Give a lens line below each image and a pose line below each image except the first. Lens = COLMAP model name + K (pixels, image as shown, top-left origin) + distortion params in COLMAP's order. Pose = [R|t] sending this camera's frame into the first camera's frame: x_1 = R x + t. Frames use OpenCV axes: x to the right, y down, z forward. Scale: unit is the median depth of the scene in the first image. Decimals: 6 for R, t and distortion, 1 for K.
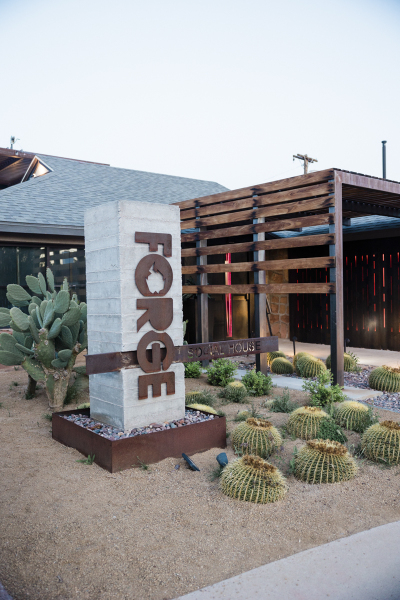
lens RADIAL K [[528.6, 0, 200.3], [0, 528.6, 299.8], [0, 0, 1]] dist [-0.007776, -0.001343]
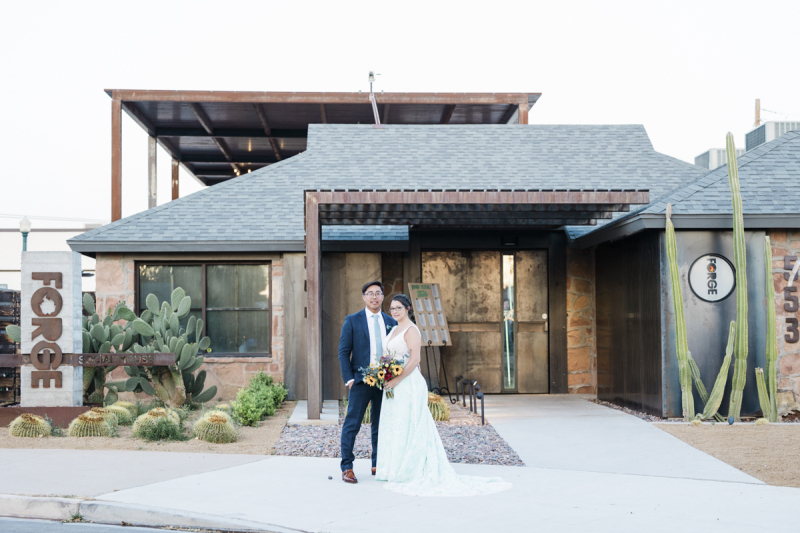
lens RADIAL K [[1618.0, 0, 399.9], [0, 1618.0, 266.2], [0, 0, 1]] dist [-0.017126, 0.000000]
pose [[0.784065, -0.010601, -0.620588, 3.357056], [-0.023436, 0.998635, -0.046669, 0.038713], [0.620236, 0.051136, 0.782746, -1.821538]]
